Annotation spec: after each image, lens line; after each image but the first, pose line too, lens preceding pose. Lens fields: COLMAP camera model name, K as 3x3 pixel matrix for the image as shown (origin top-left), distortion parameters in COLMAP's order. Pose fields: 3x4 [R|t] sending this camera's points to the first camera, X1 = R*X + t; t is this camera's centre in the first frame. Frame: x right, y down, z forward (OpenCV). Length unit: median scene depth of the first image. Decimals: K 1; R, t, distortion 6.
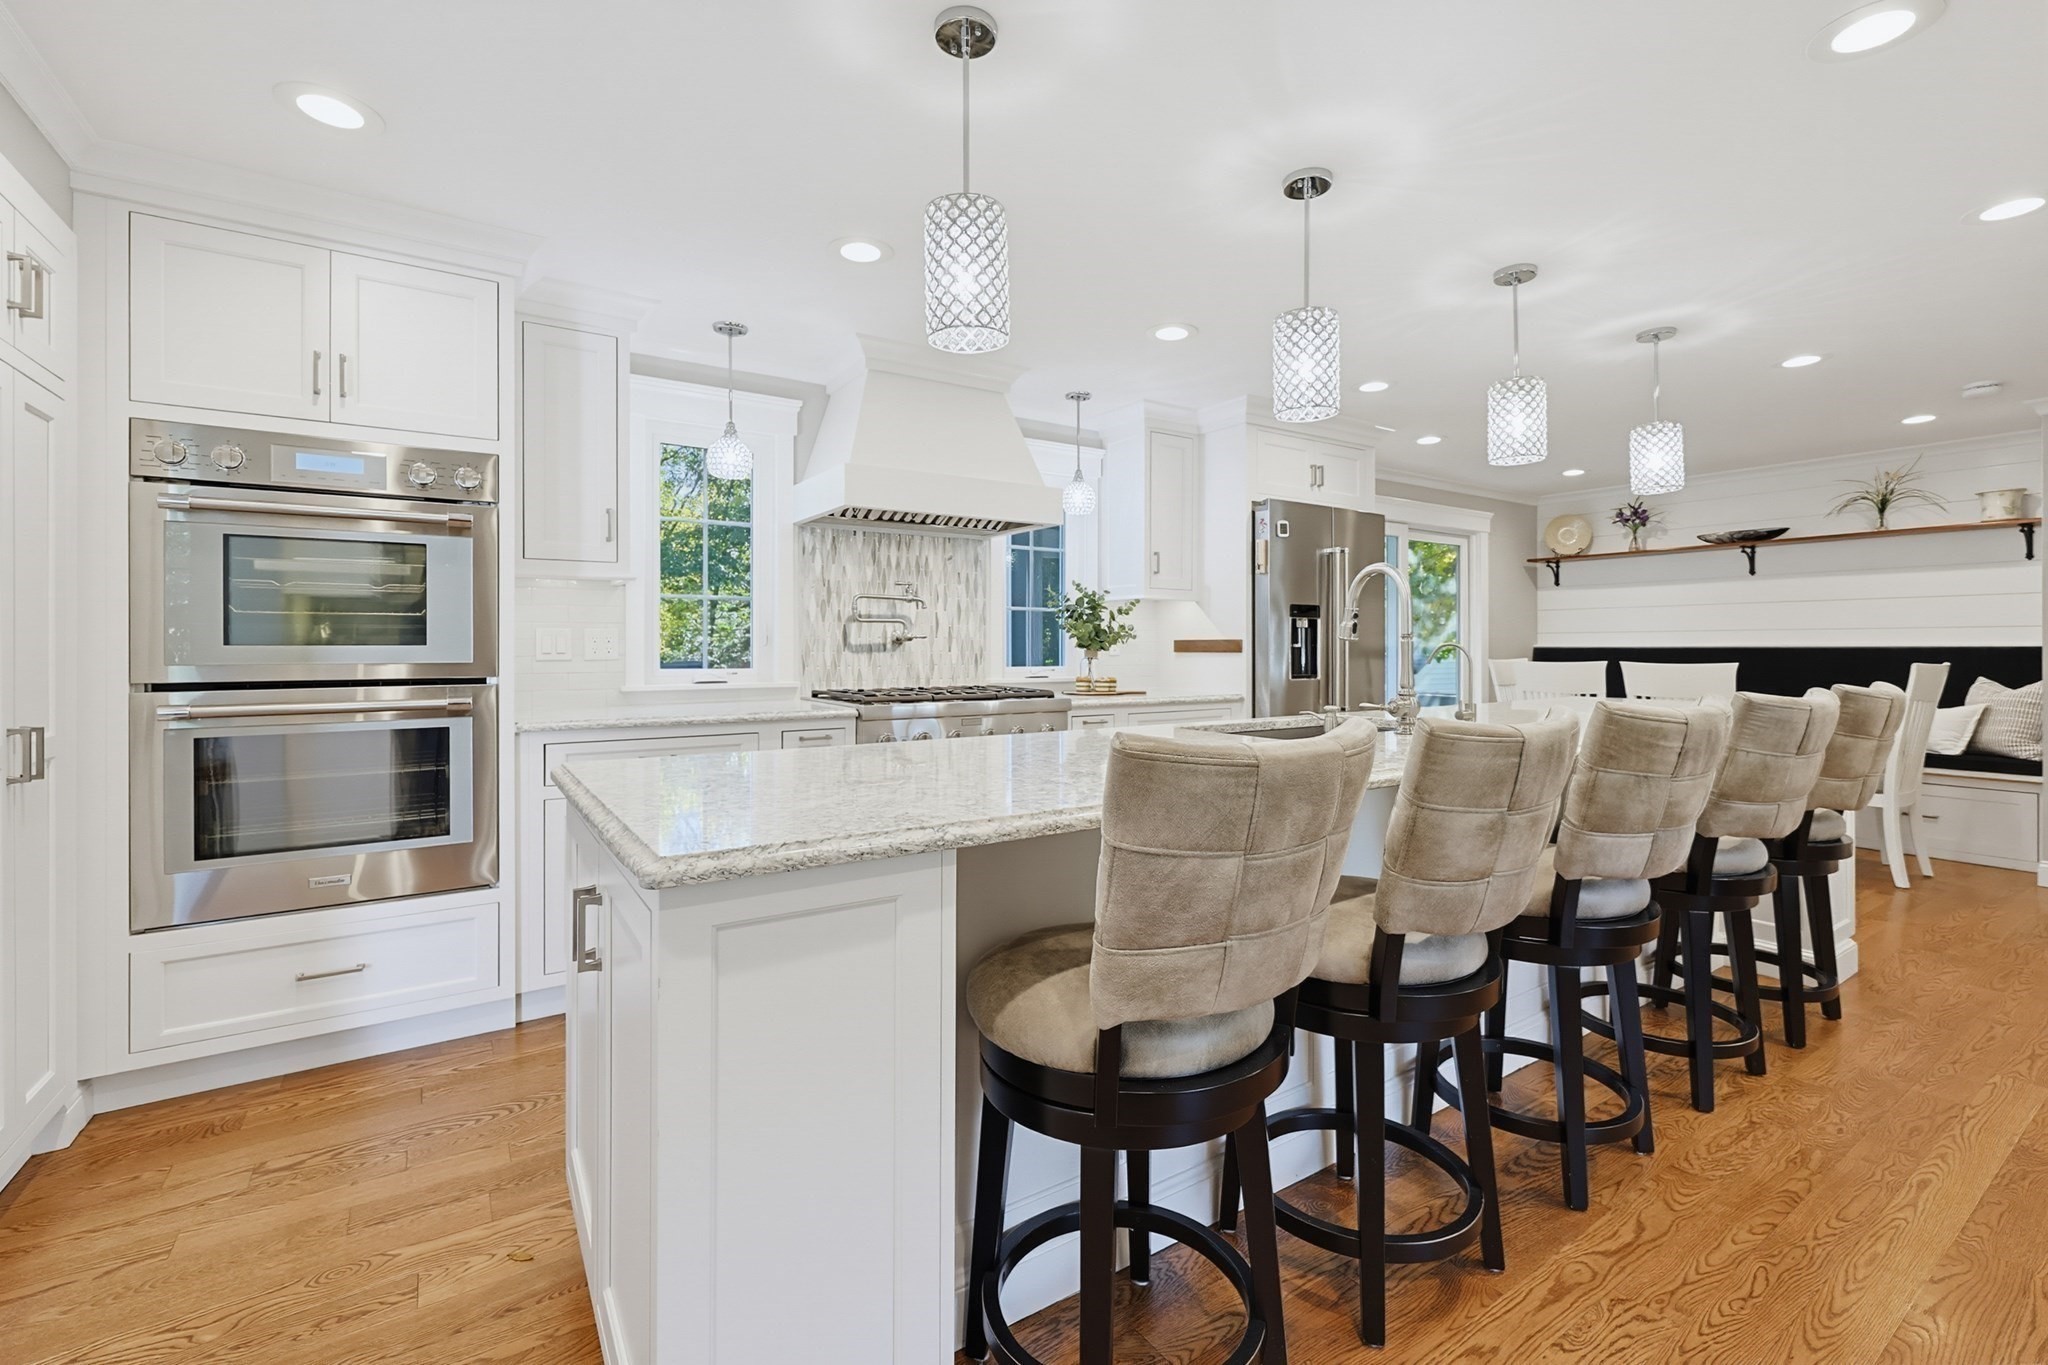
lens RADIAL K [[877.0, 0, 1021.2], [0, 877.0, 648.2], [0, 0, 1]] dist [0.000309, -0.001516]
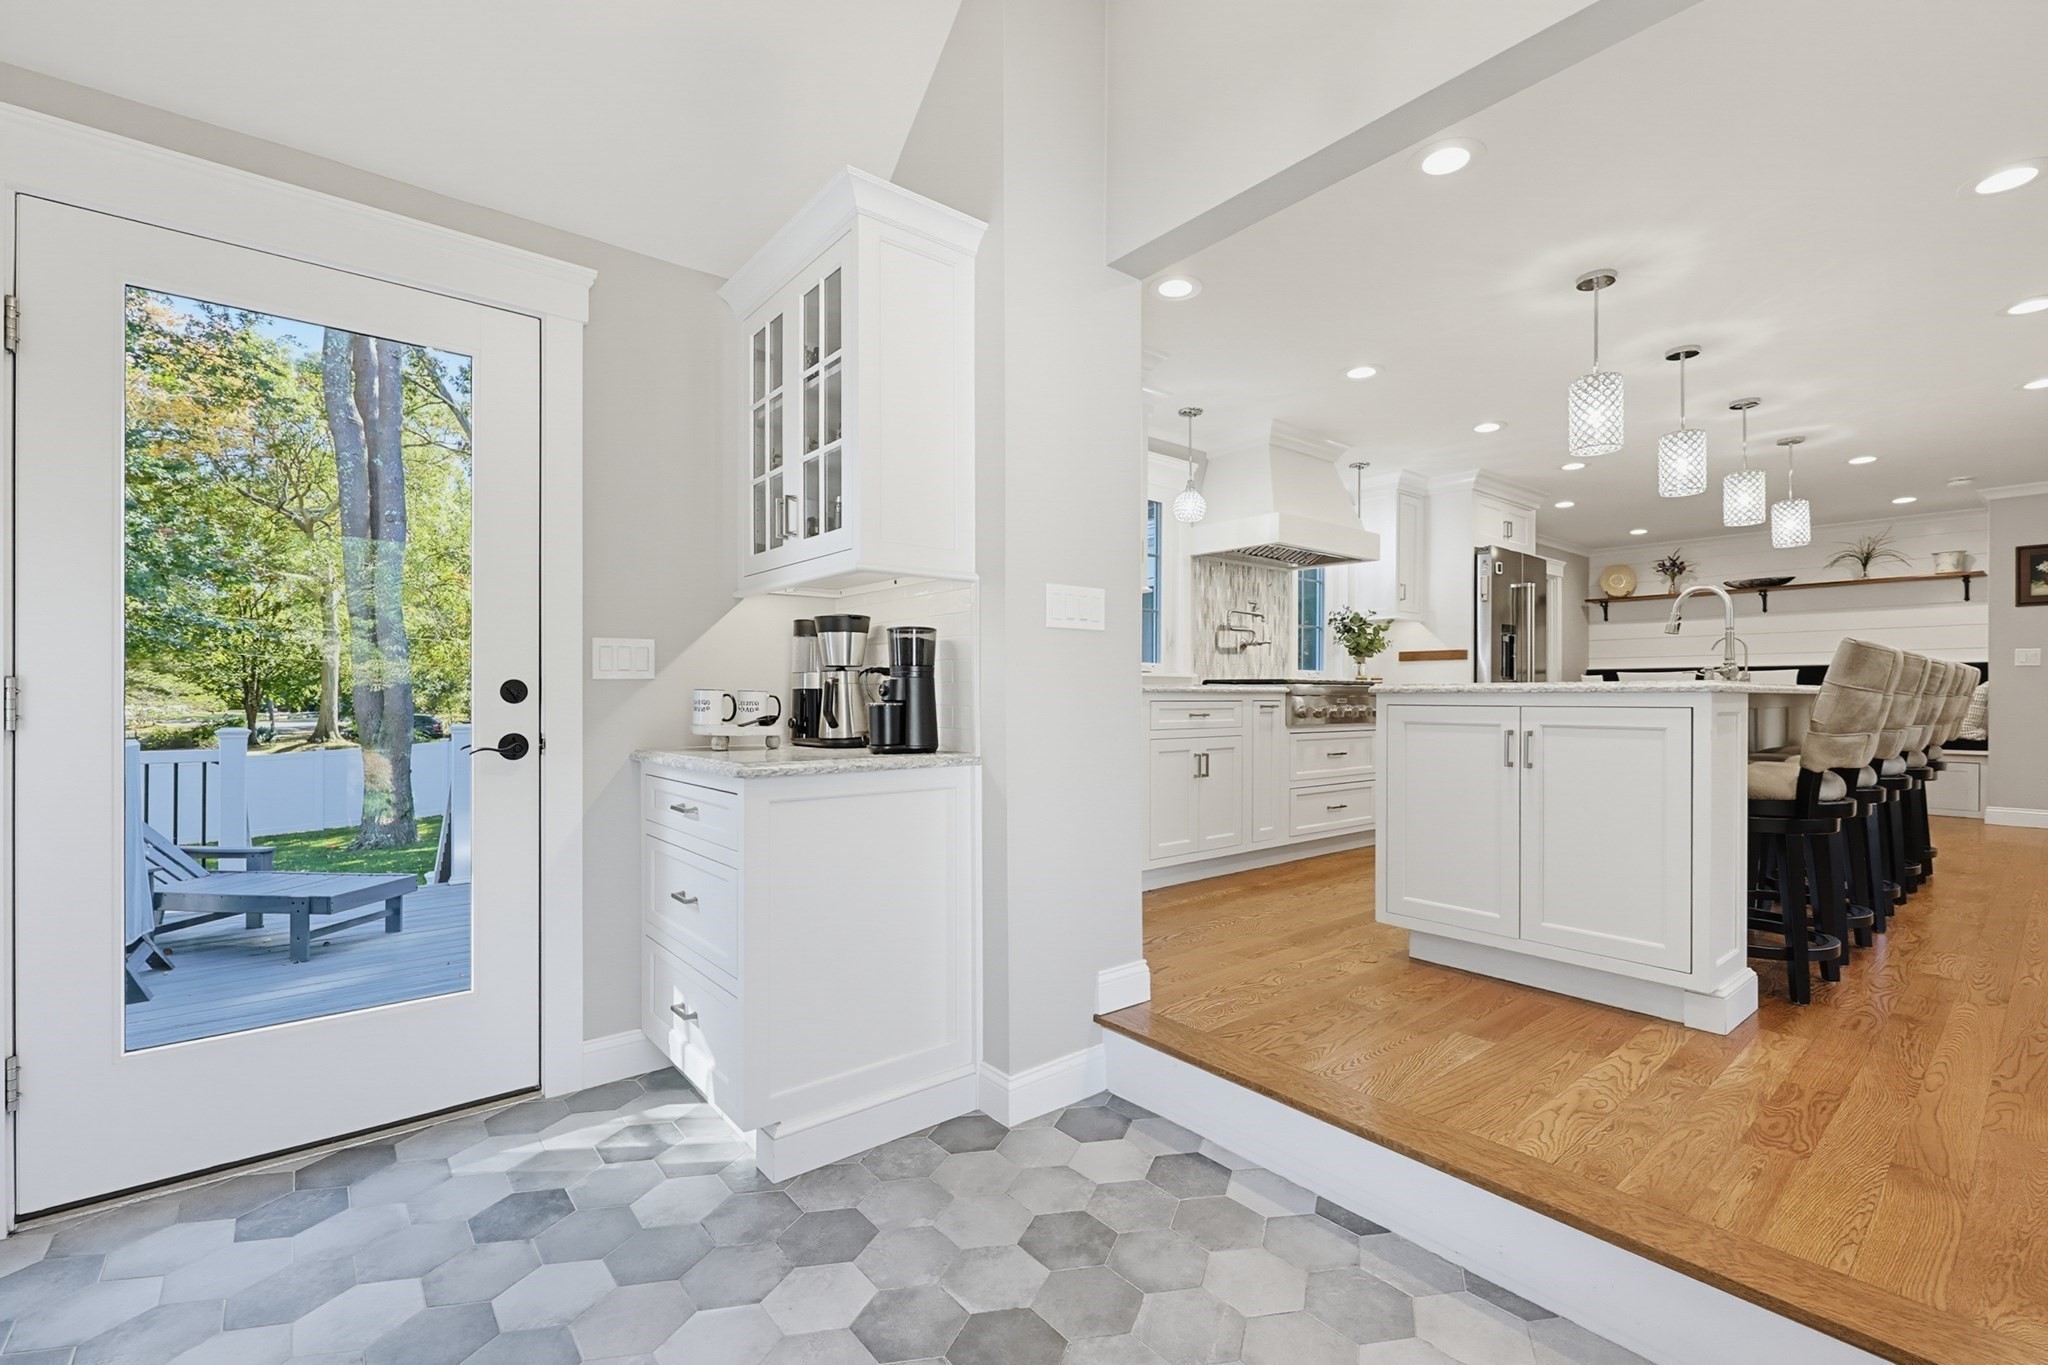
lens RADIAL K [[877.0, 0, 1039.1], [0, 877.0, 688.2], [0, 0, 1]] dist [0.000309, -0.001516]
pose [[0.993660, 0.004558, 0.112339, -0.553209], [-0.003678, 0.999961, -0.008039, 0.062495], [-0.112371, 0.007574, 0.993637, -0.260635]]
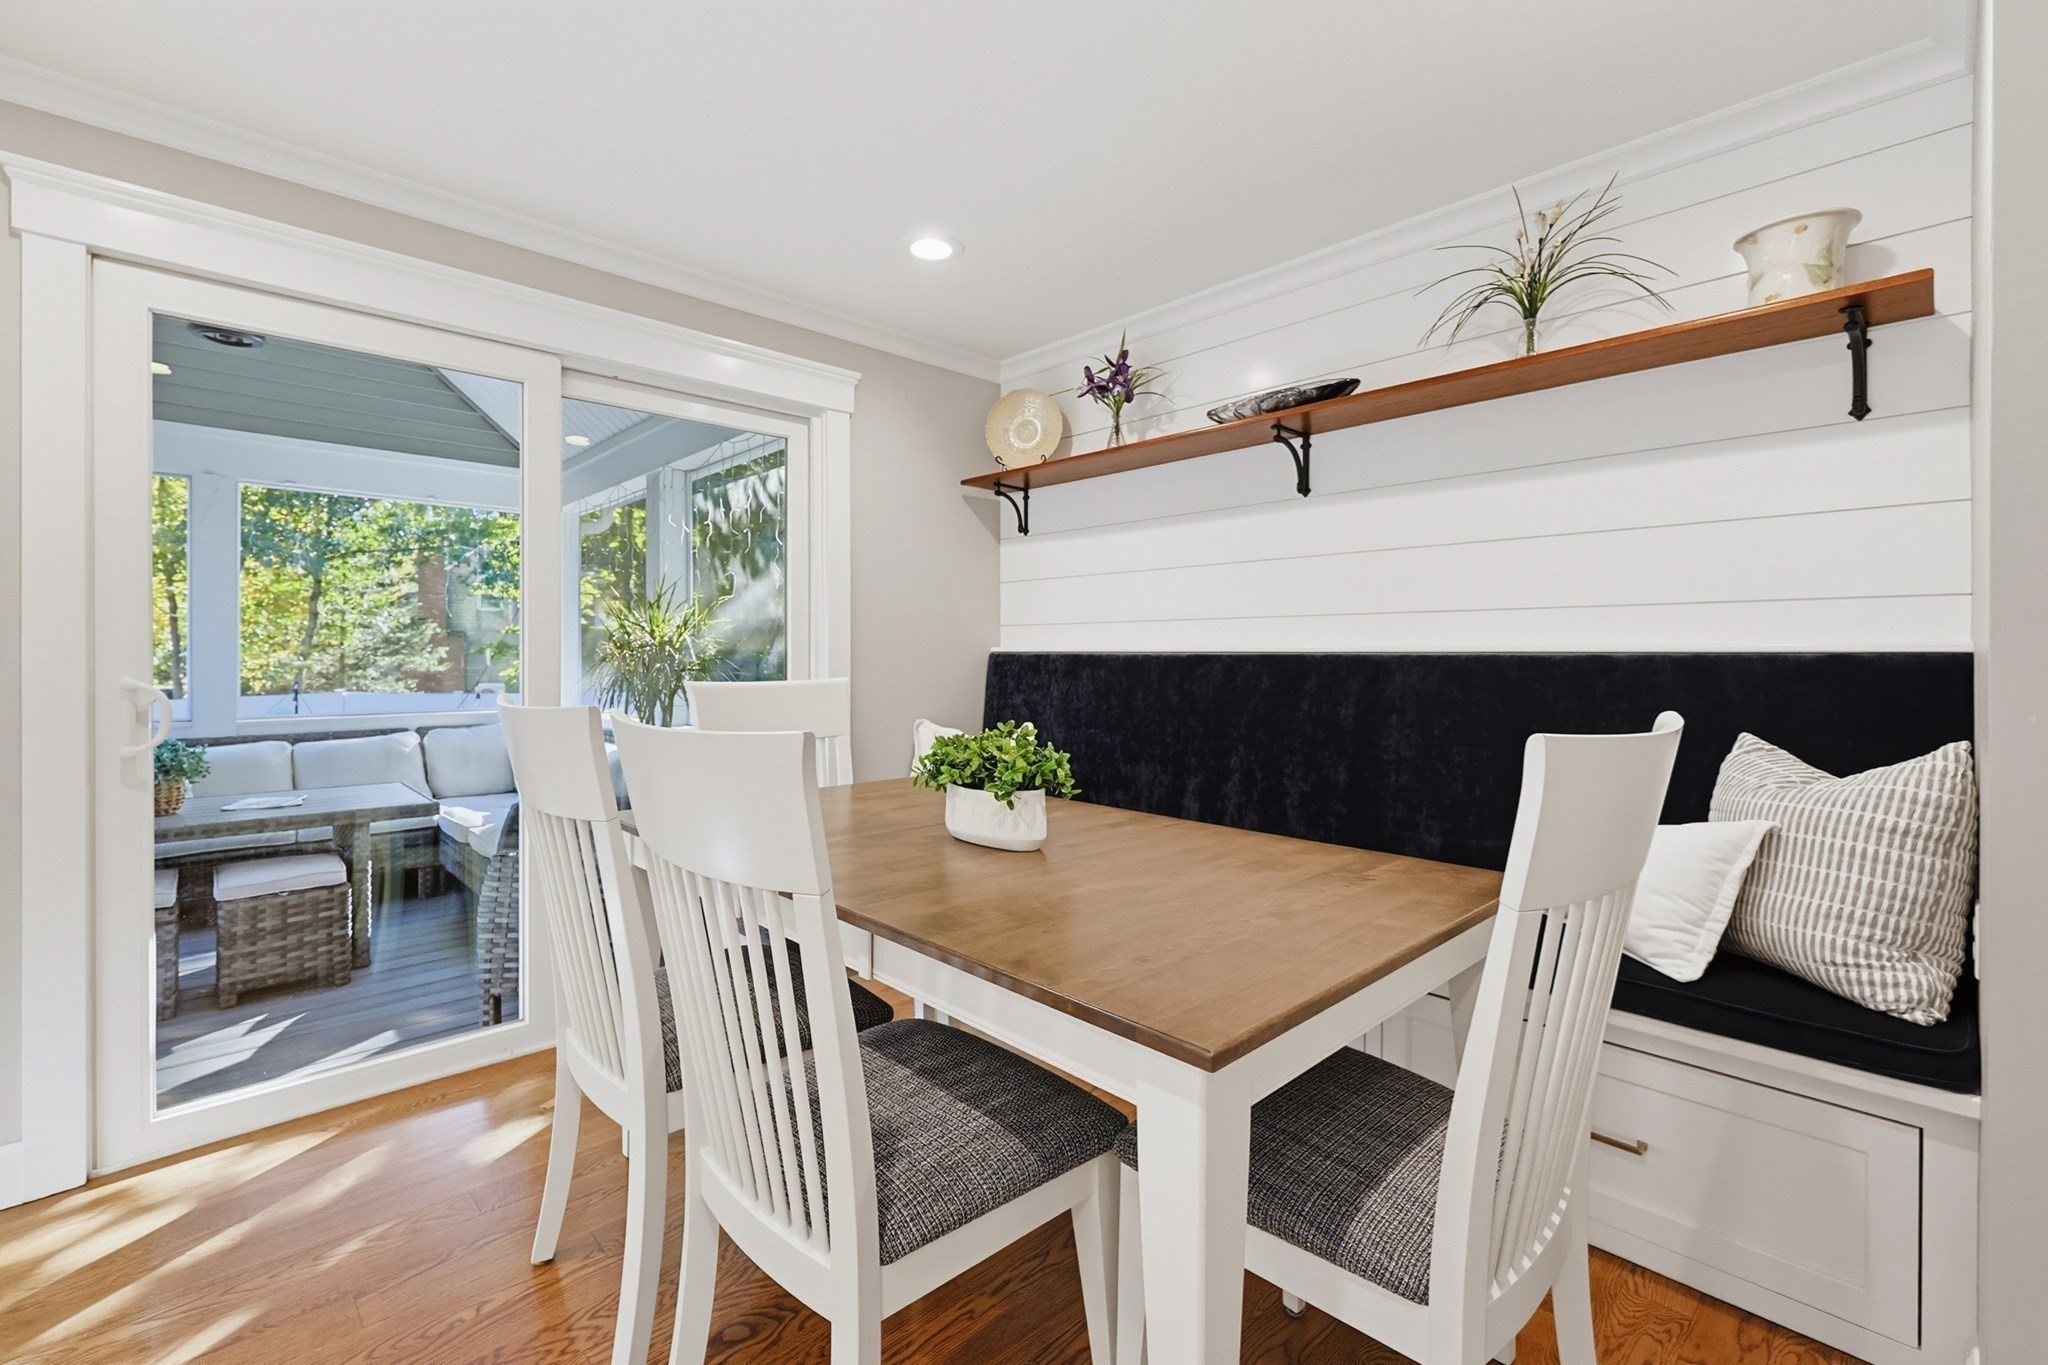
lens RADIAL K [[877.0, 0, 1019.9], [0, 877.0, 646.9], [0, 0, 1]] dist [0.000309, -0.001516]
pose [[0.983712, 0.003999, 0.179708, 0.837804], [-0.003205, 0.999984, -0.004713, -0.001873], [-0.179723, 0.004060, 0.983709, 0.796063]]
